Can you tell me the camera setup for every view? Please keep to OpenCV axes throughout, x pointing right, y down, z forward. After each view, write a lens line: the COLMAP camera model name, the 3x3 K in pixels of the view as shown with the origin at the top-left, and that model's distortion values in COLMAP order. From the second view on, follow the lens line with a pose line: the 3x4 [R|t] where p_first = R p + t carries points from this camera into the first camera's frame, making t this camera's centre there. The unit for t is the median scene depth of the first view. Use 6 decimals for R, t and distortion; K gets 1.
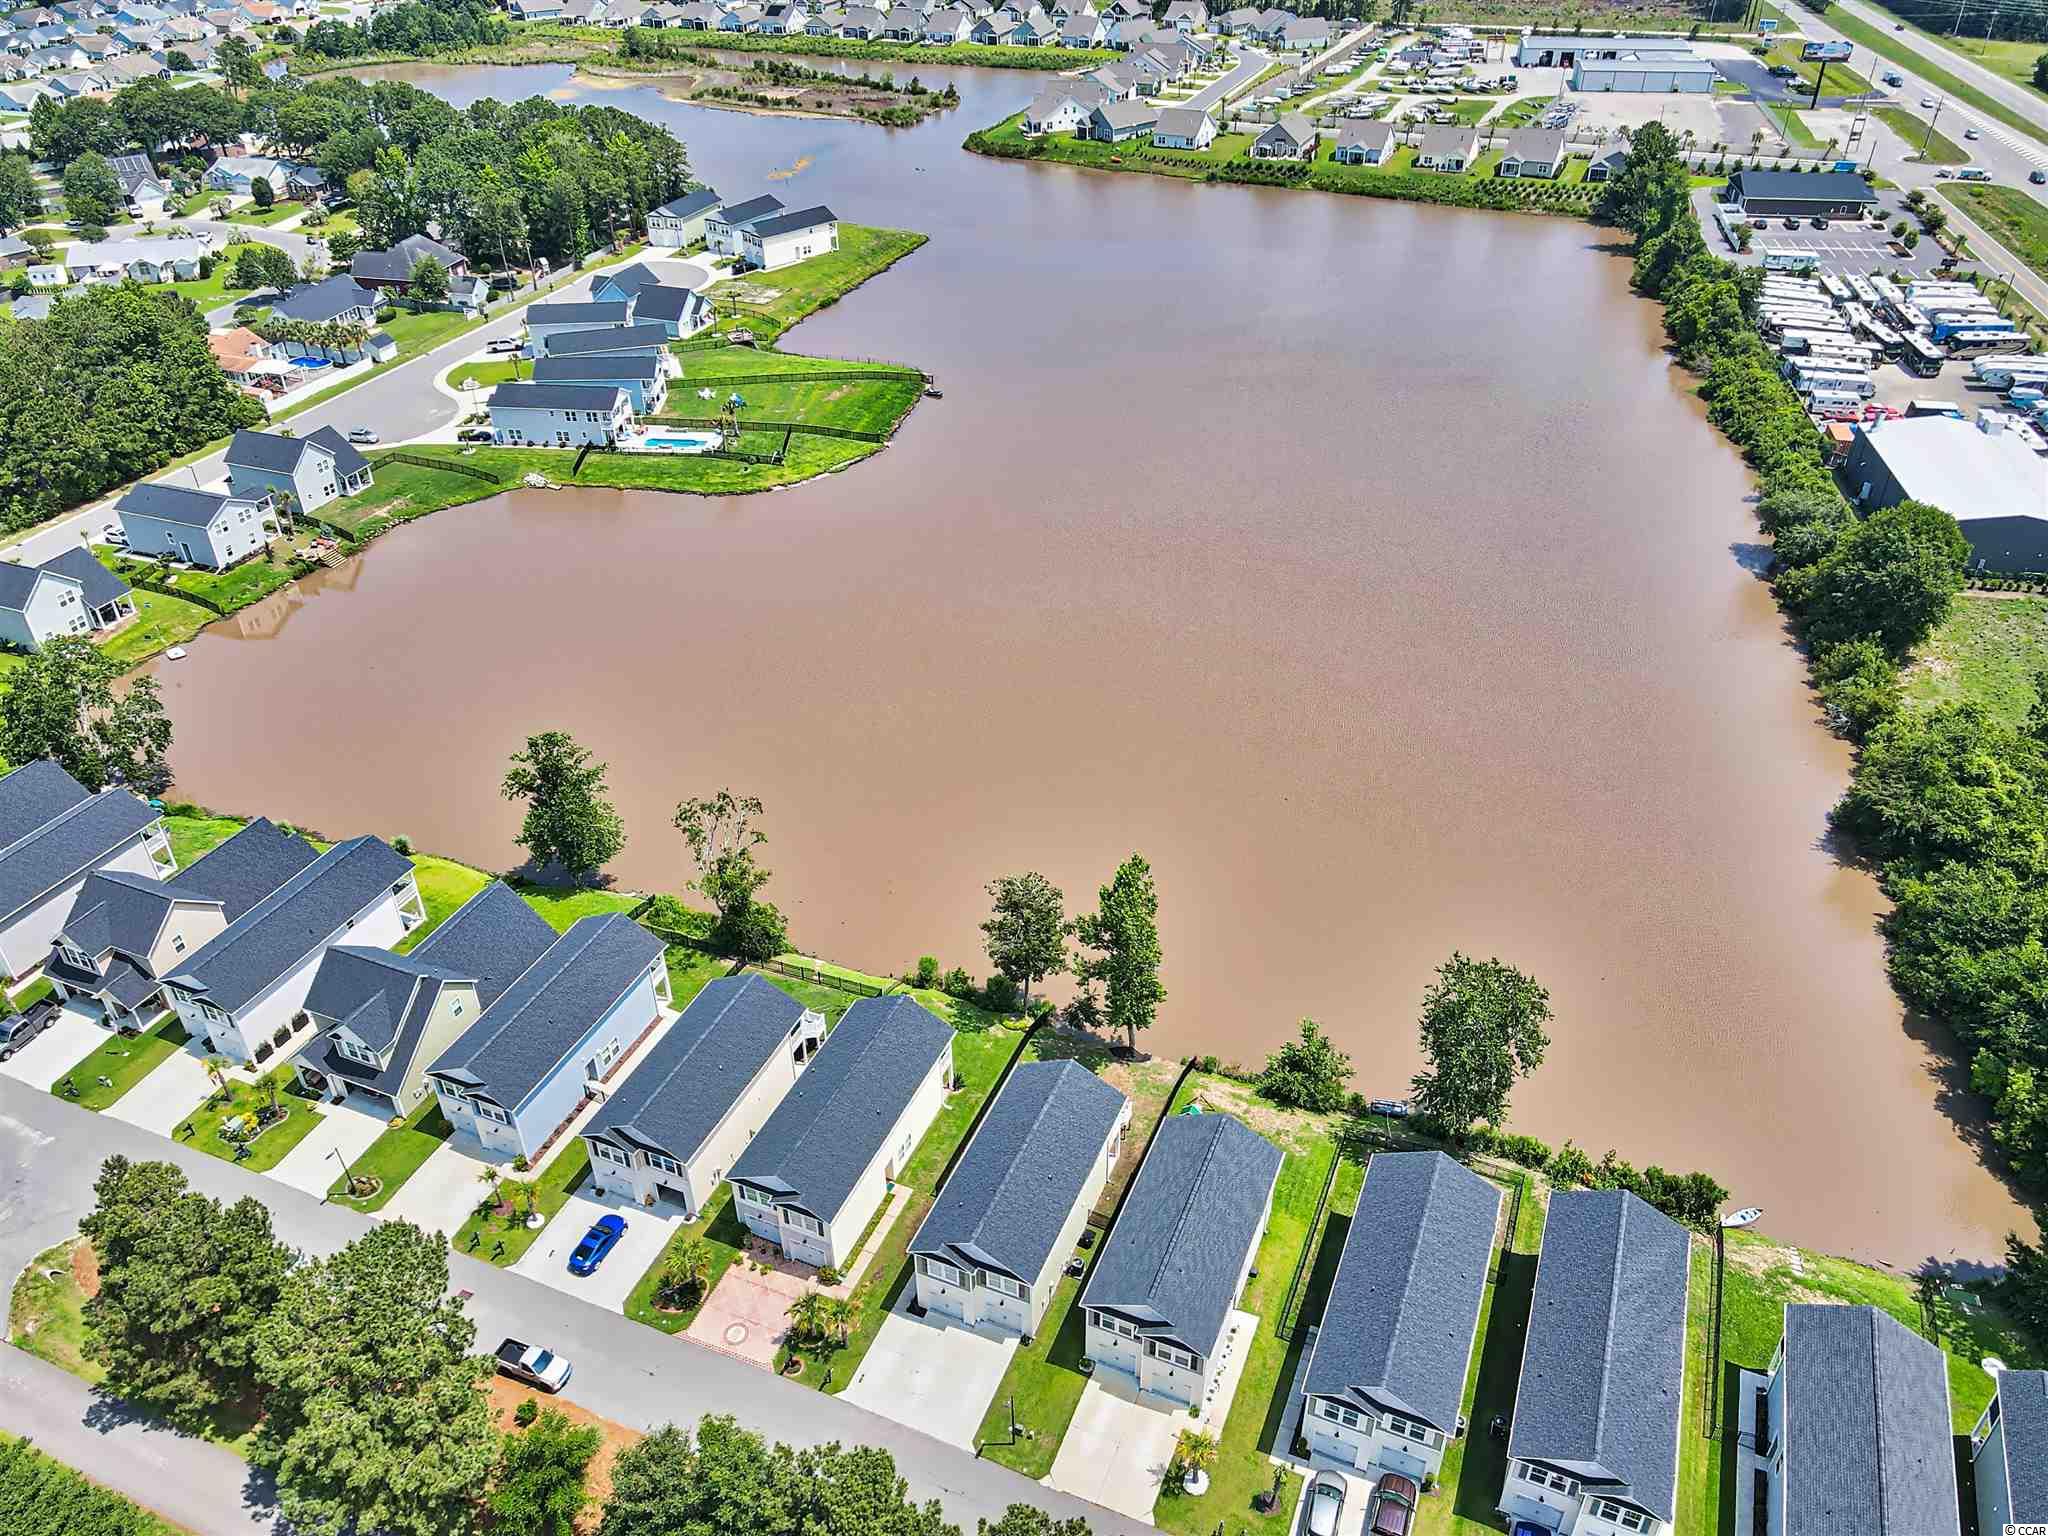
lens RADIAL K [[1482.2, 0, 1023.7], [0, 1482.2, 767.8], [0, 0, 1]] dist [0.018273, -0.002824]
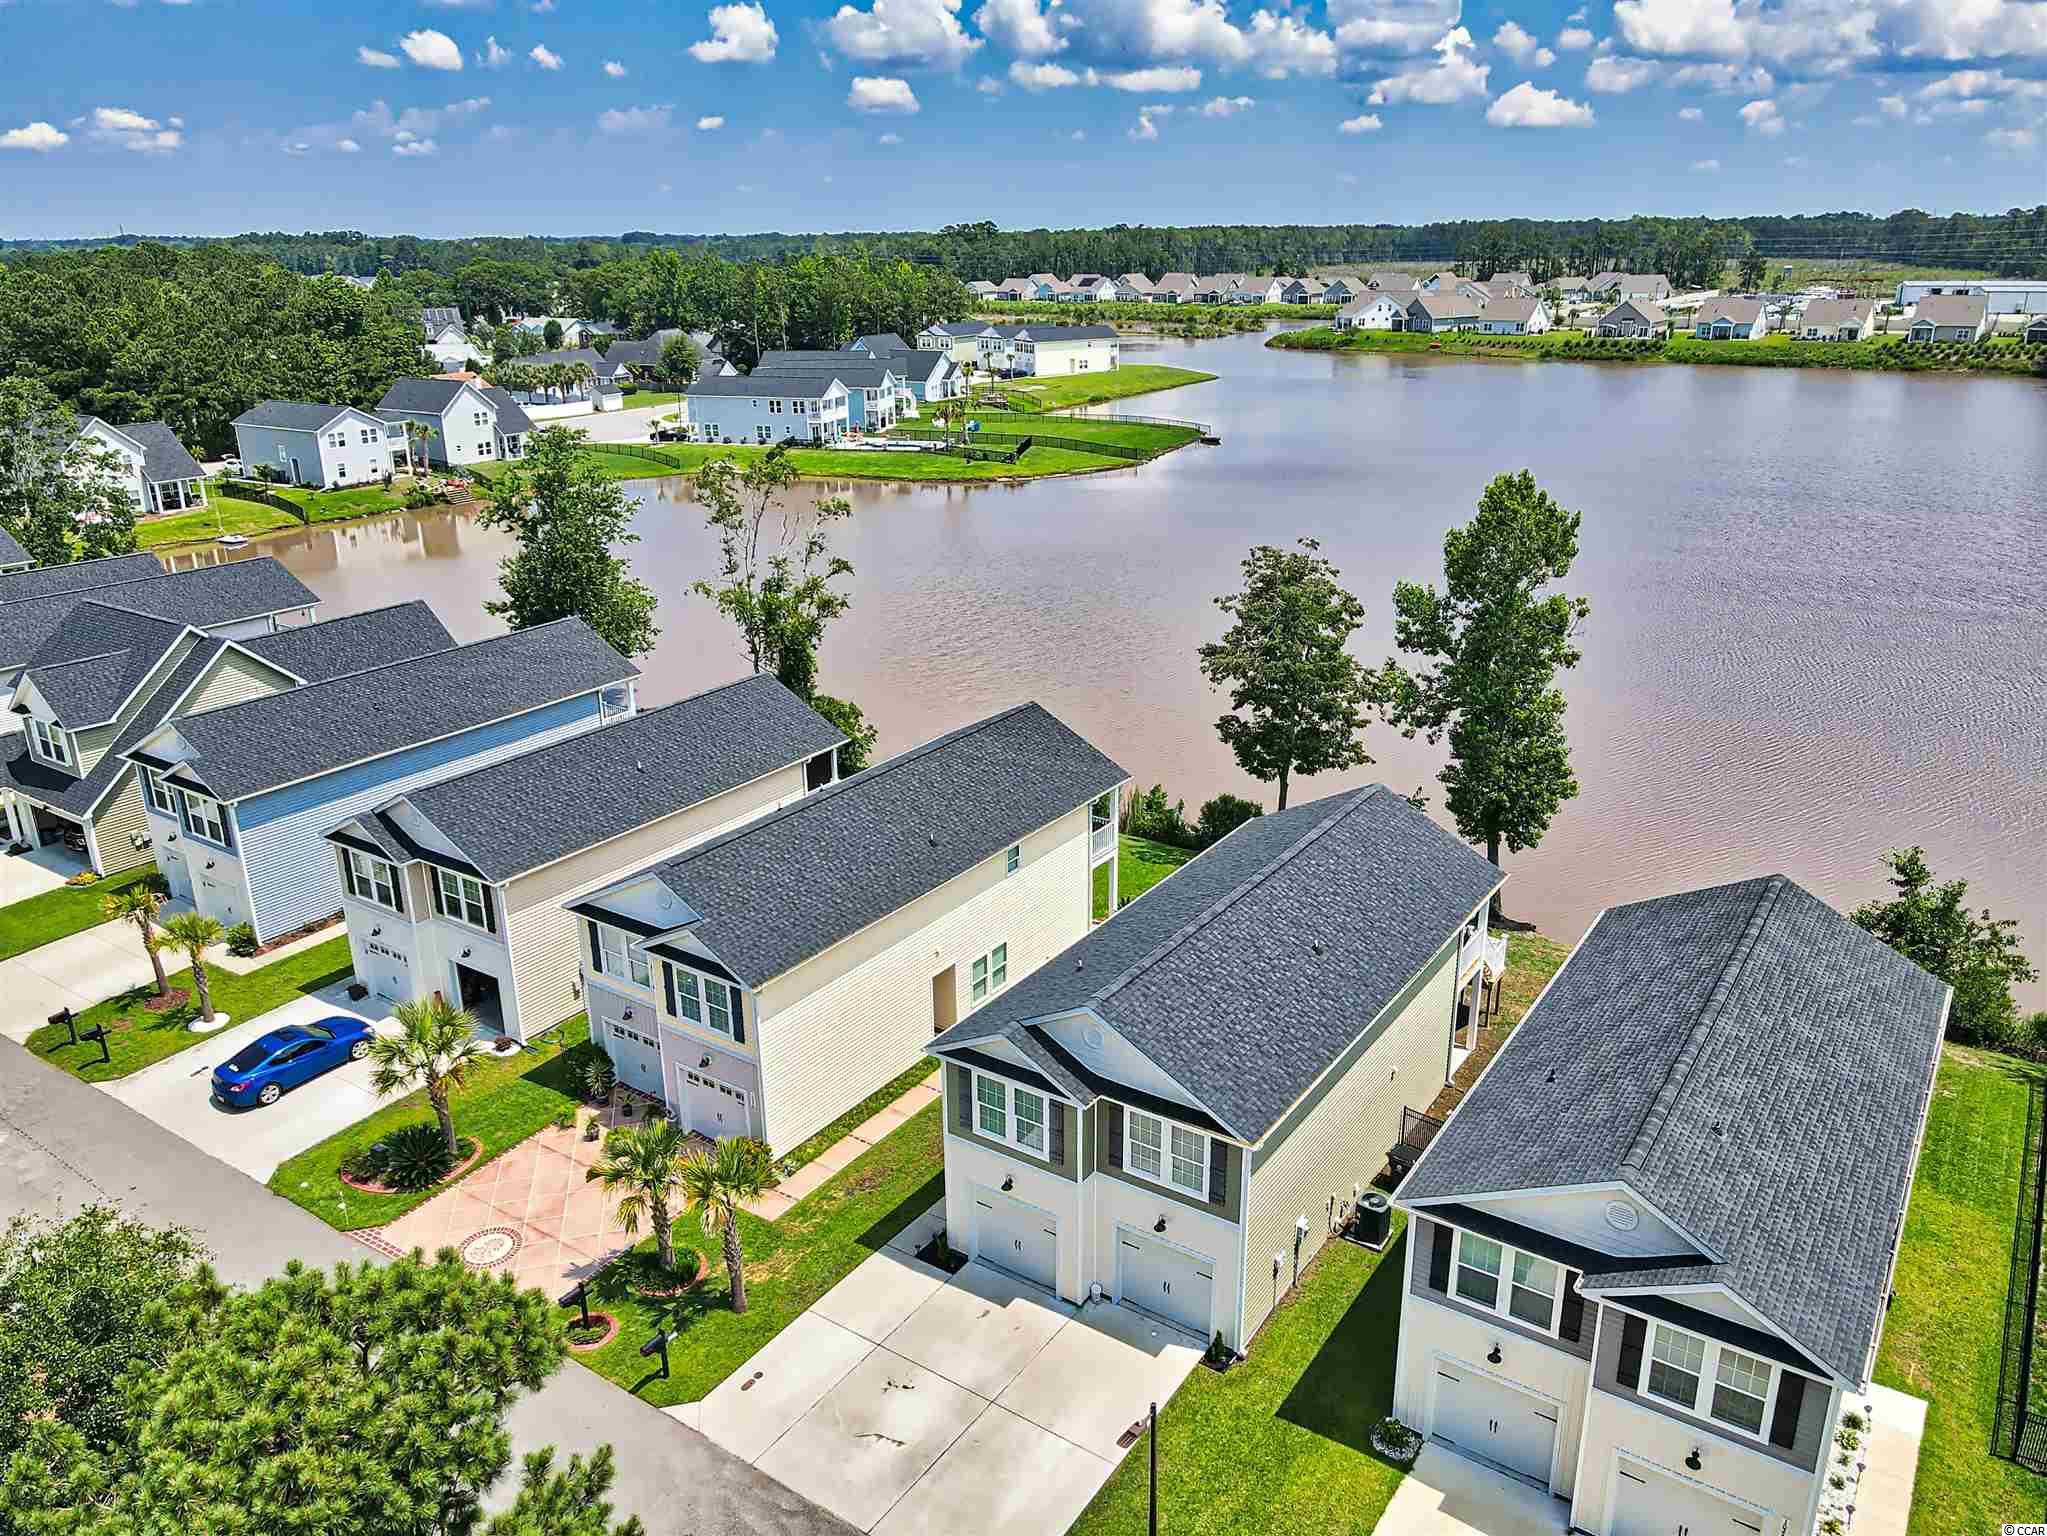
lens RADIAL K [[1481.5, 0, 1025.2], [0, 1481.5, 766.9], [0, 0, 1]] dist [0.018273, -0.002824]
pose [[0.980147, 0.063263, -0.187910, 0.006773], [-0.109058, 0.963503, -0.244476, 0.171234], [0.165586, 0.260115, 0.951274, 0.309899]]
